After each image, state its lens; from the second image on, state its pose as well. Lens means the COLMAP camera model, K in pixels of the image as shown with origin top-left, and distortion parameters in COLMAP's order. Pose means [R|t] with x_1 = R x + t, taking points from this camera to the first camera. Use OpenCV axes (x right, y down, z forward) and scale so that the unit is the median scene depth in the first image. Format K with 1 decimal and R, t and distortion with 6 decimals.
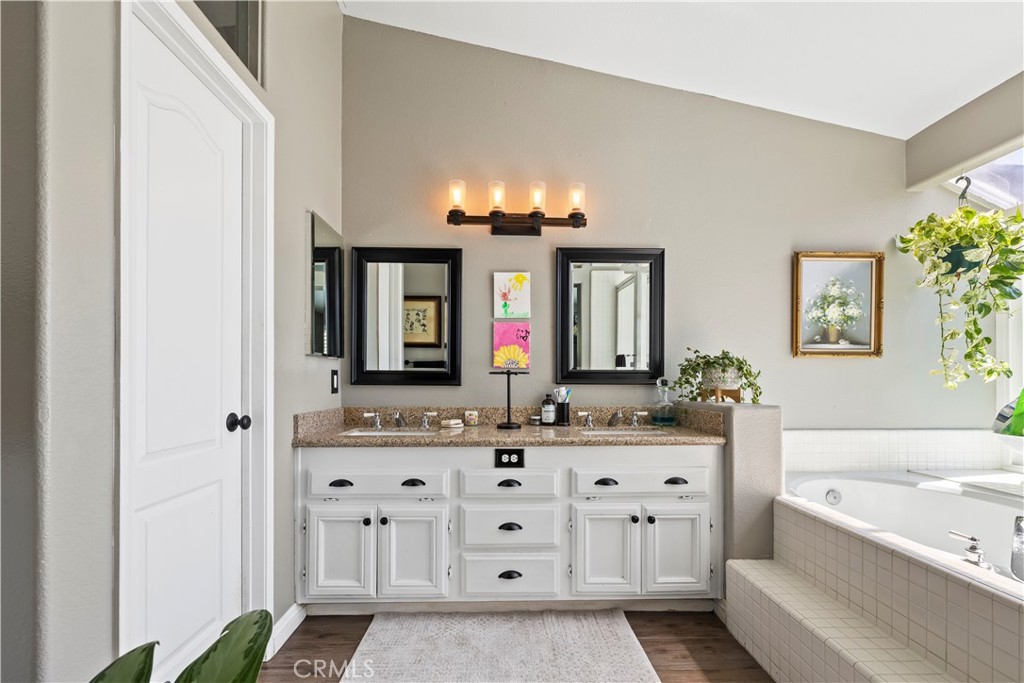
lens RADIAL K [[444.5, 0, 511.5], [0, 444.5, 378.0], [0, 0, 1]] dist [0.001033, 0.000401]
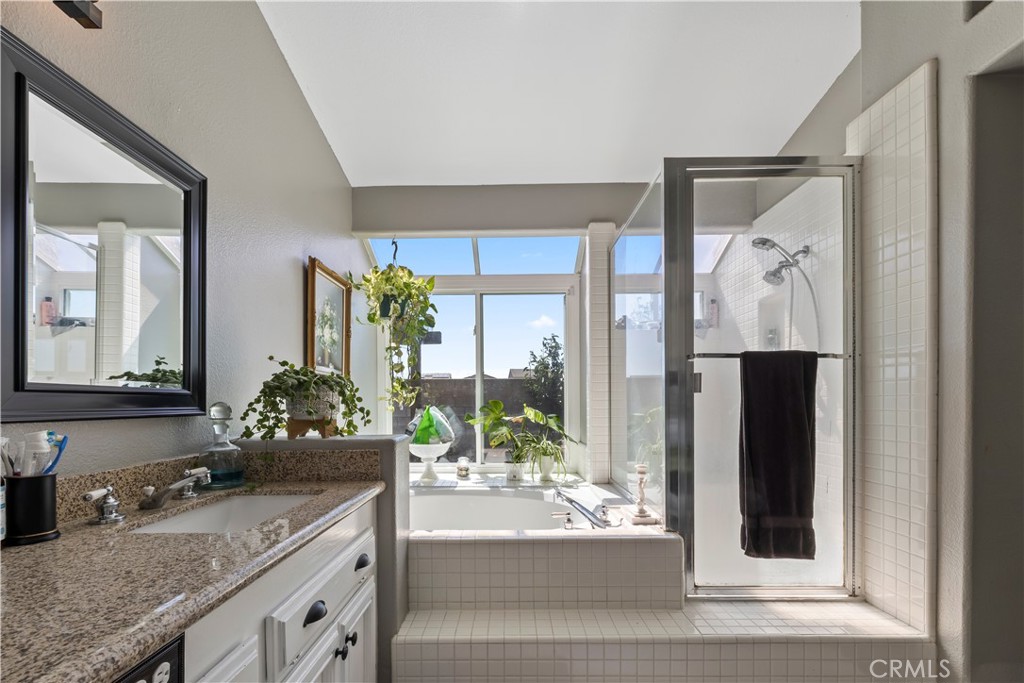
lens RADIAL K [[450.5, 0, 510.1], [0, 450.5, 402.1], [0, 0, 1]] dist [0.000033, 0.000157]
pose [[0.031341, 0.000225, 0.999509, -0.231643], [0.005752, 0.999983, -0.000405, 0.000140], [-0.999492, 0.005762, 0.031339, 0.620792]]
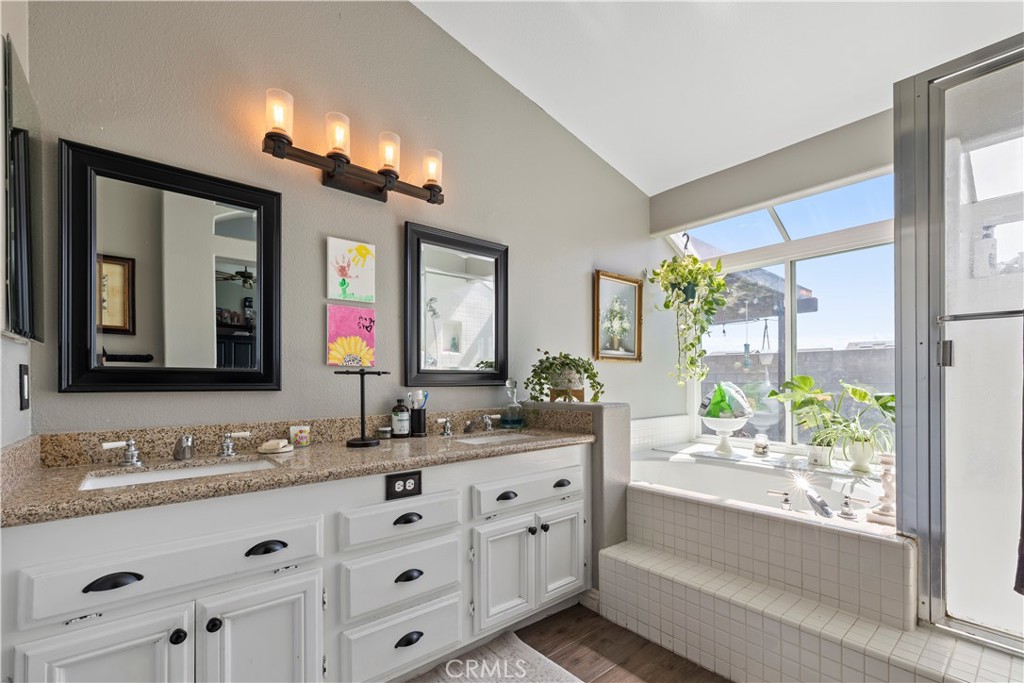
lens RADIAL K [[447.5, 0, 509.9], [0, 447.5, 379.9], [0, 0, 1]] dist [0.000019, 0.000663]
pose [[0.785757, -0.003423, 0.618526, -0.272493], [0.003304, 0.999994, 0.001337, 0.000893], [-0.618527, 0.000993, 0.785763, 0.237277]]
